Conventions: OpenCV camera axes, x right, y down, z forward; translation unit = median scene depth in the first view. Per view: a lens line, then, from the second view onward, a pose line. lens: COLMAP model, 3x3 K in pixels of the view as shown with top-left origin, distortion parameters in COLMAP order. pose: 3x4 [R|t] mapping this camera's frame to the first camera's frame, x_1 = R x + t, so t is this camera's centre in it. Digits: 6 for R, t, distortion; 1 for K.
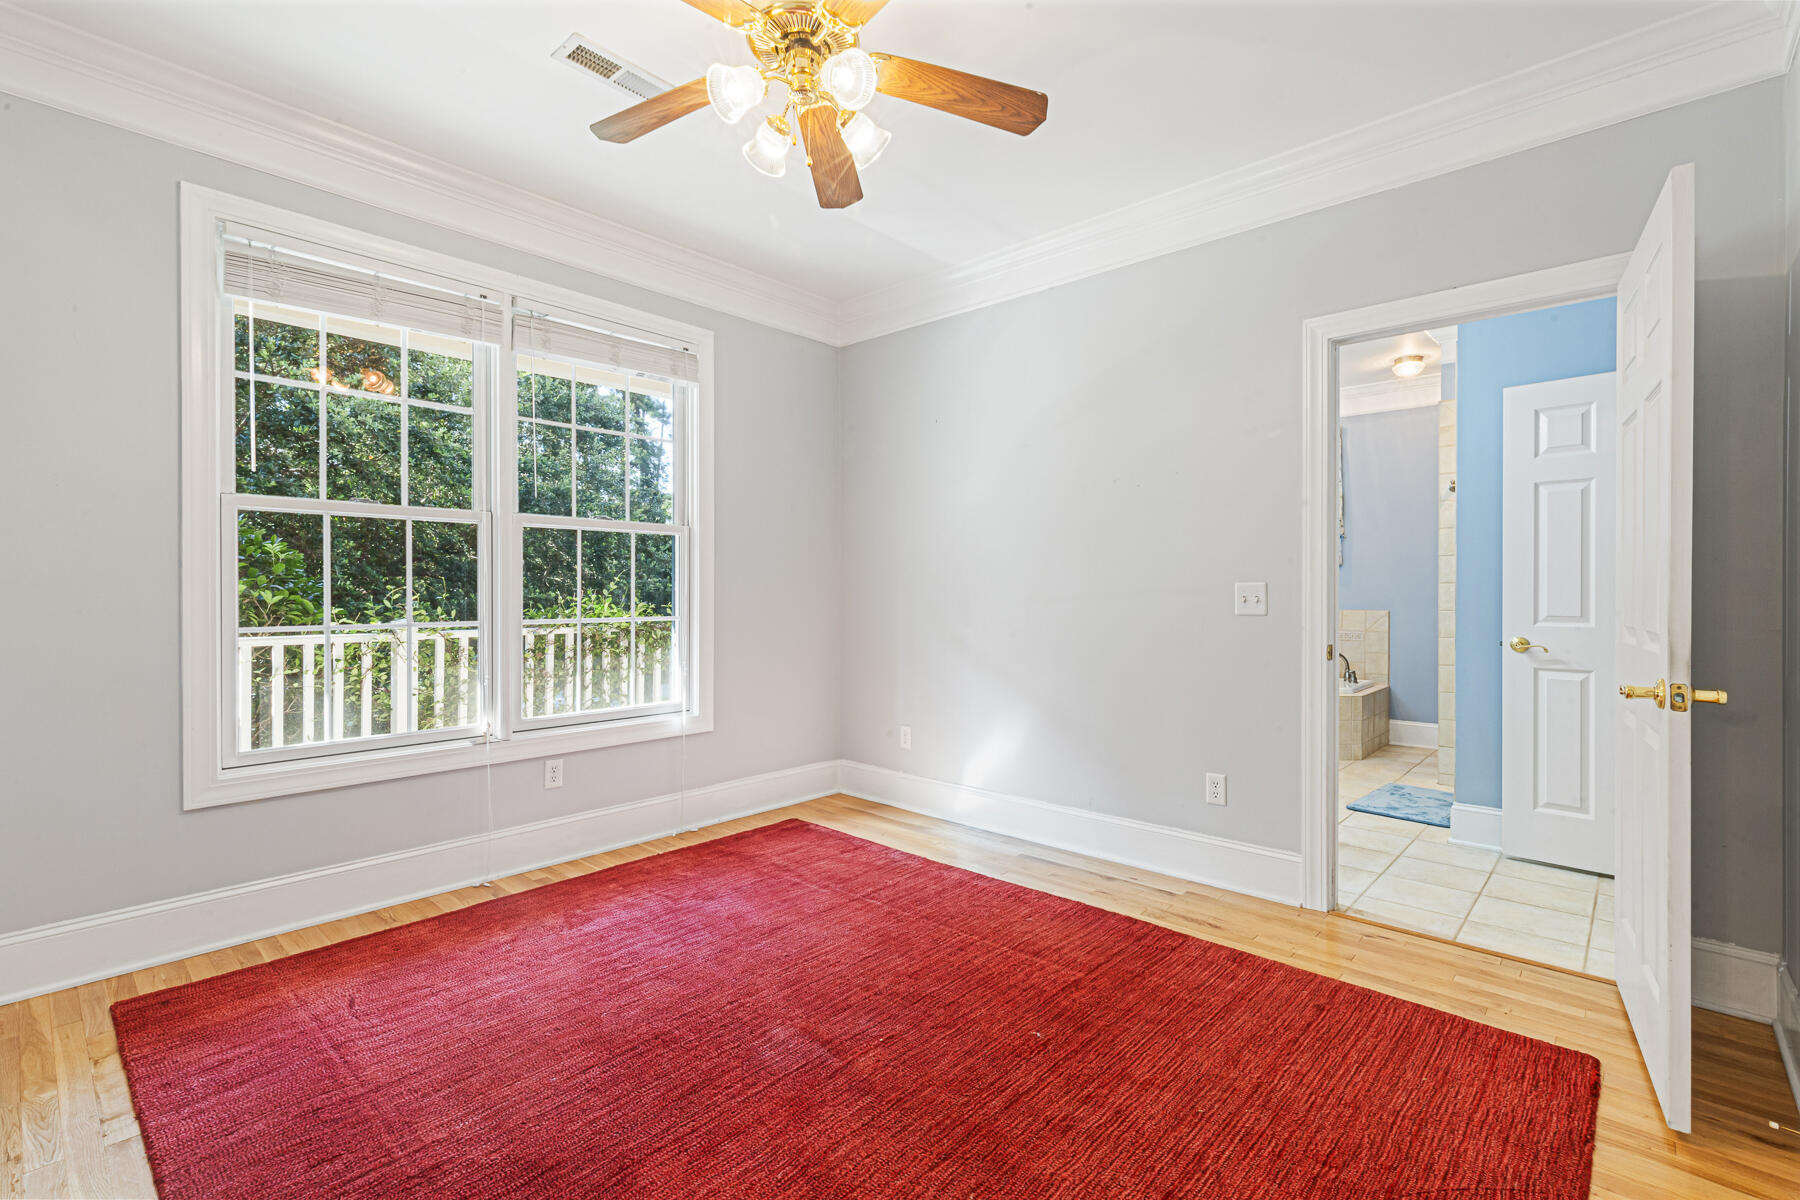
lens RADIAL K [[834.0, 0, 905.0], [0, 834.0, 598.5], [0, 0, 1]] dist [0.005356, -0.001557]
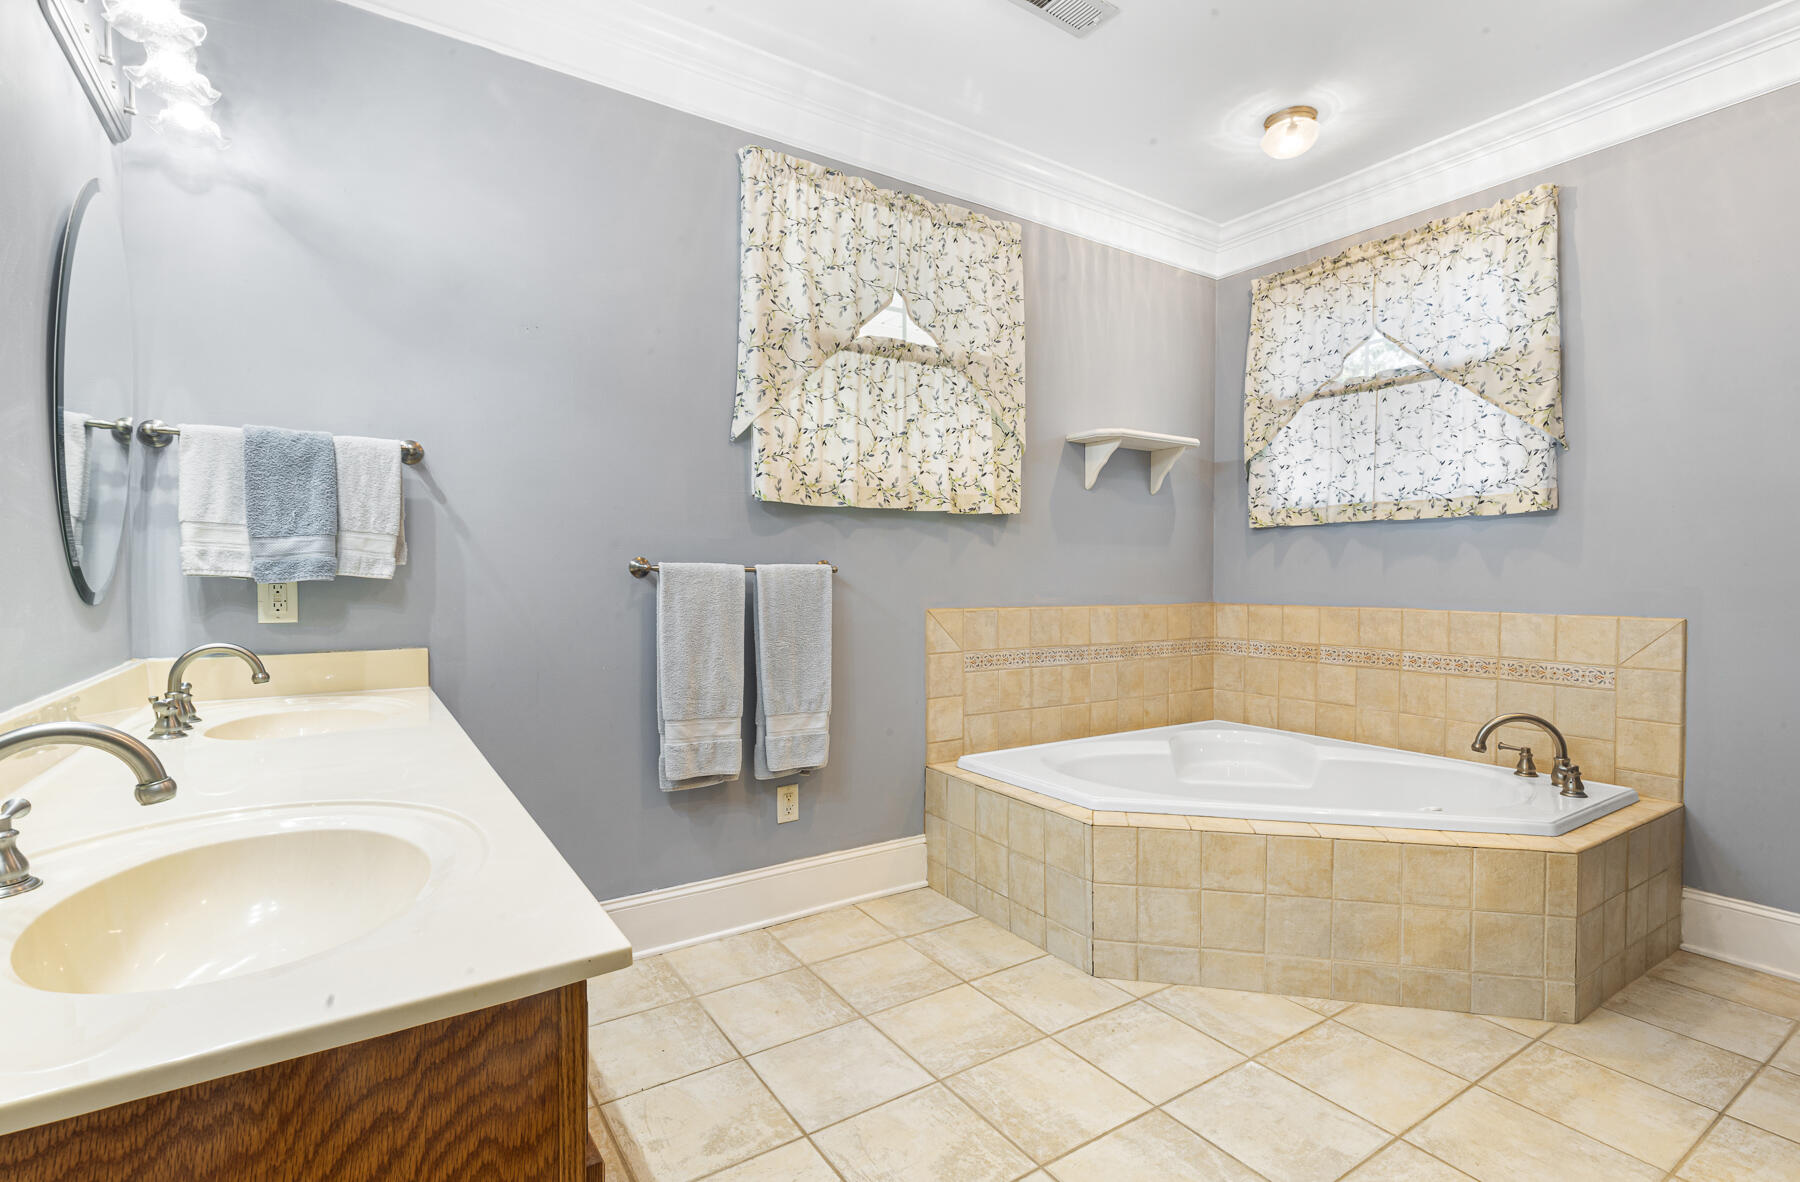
lens RADIAL K [[834.0, 0, 890.7], [0, 834.0, 589.4], [0, 0, 1]] dist [0.005356, -0.001557]
pose [[0.963447, 0.013302, -0.267567, 0.321176], [-0.009493, 0.999834, 0.015527, -0.001837], [0.267729, -0.012420, 0.963414, 0.515617]]
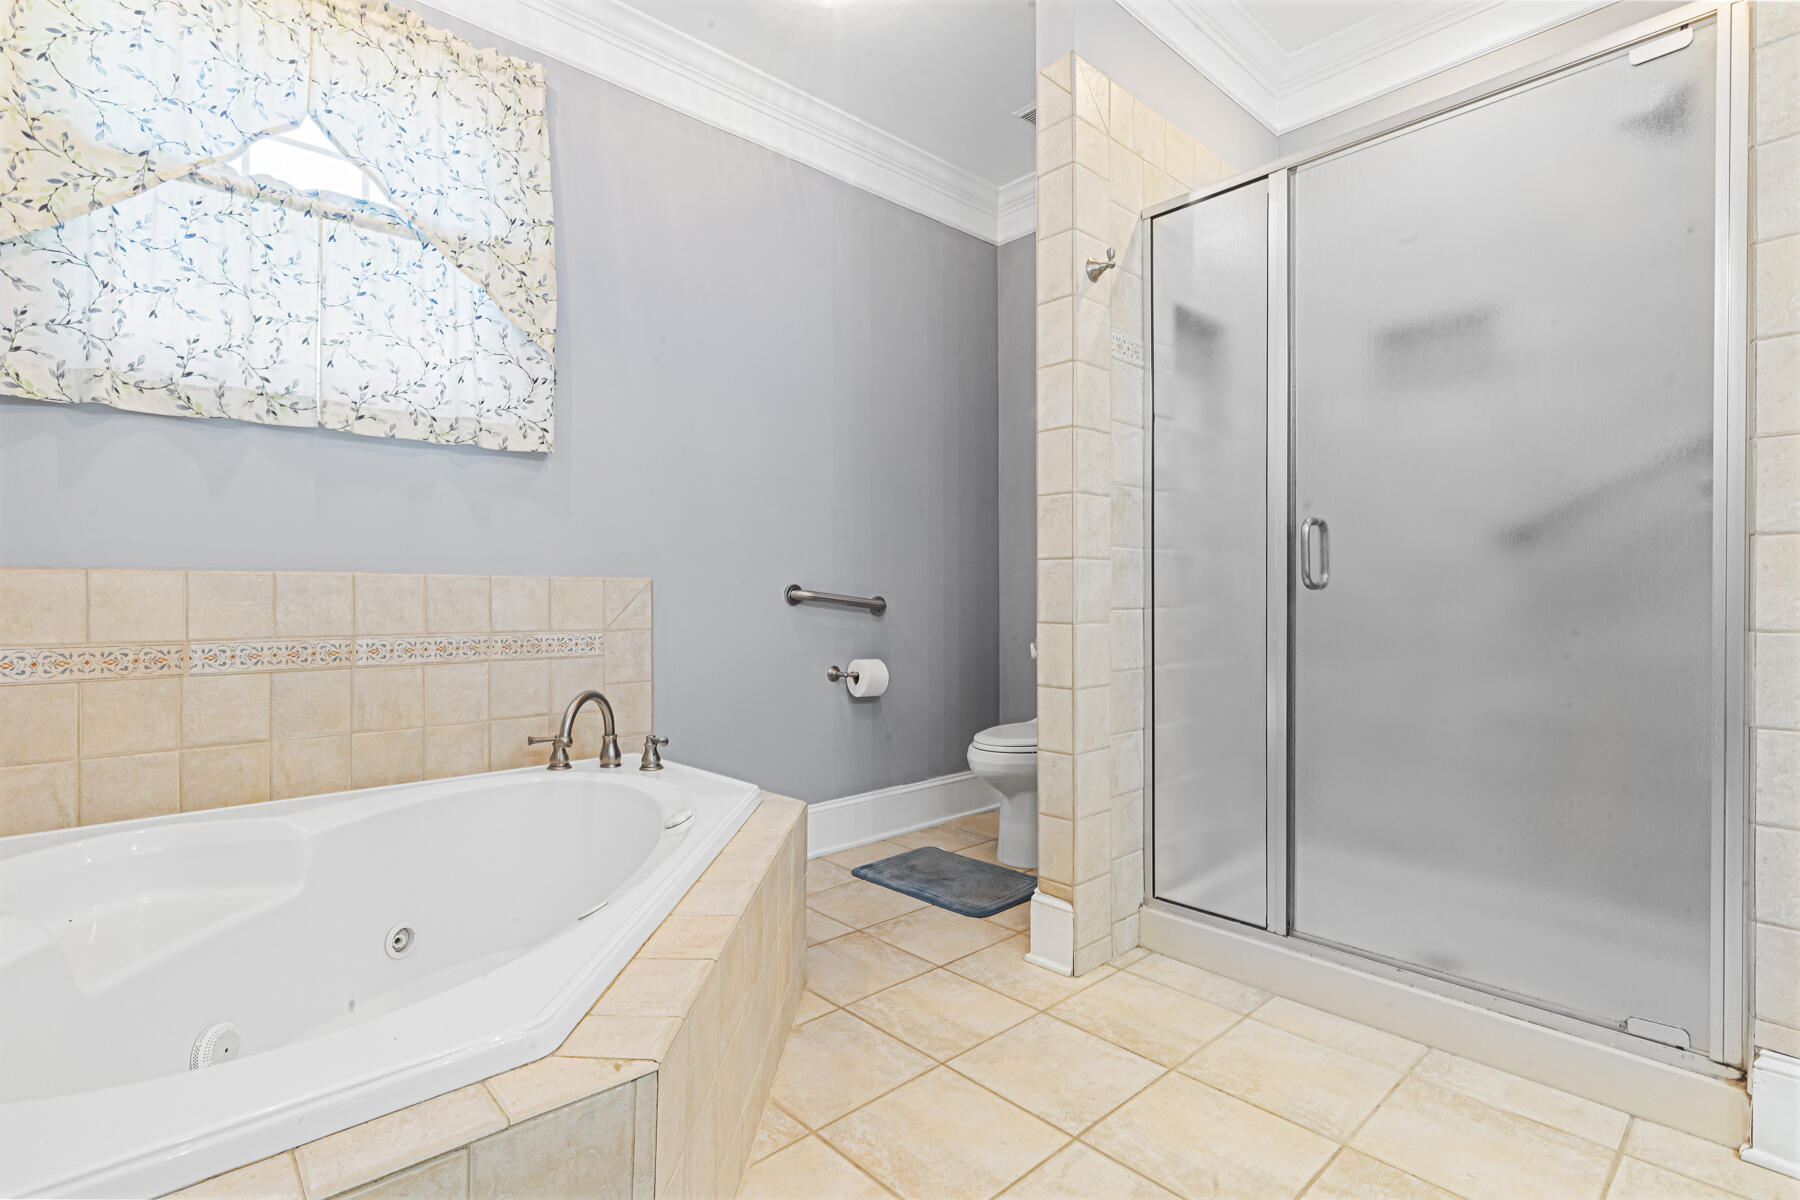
lens RADIAL K [[864.5, 0, 900.2], [0, 864.5, 601.1], [0, 0, 1]] dist [-0.003411, 0.000023]
pose [[0.093550, 0.005431, 0.995600, 0.158026], [0.005111, 0.999969, -0.005935, 0.030992], [-0.995601, 0.005644, 0.093519, 0.858108]]
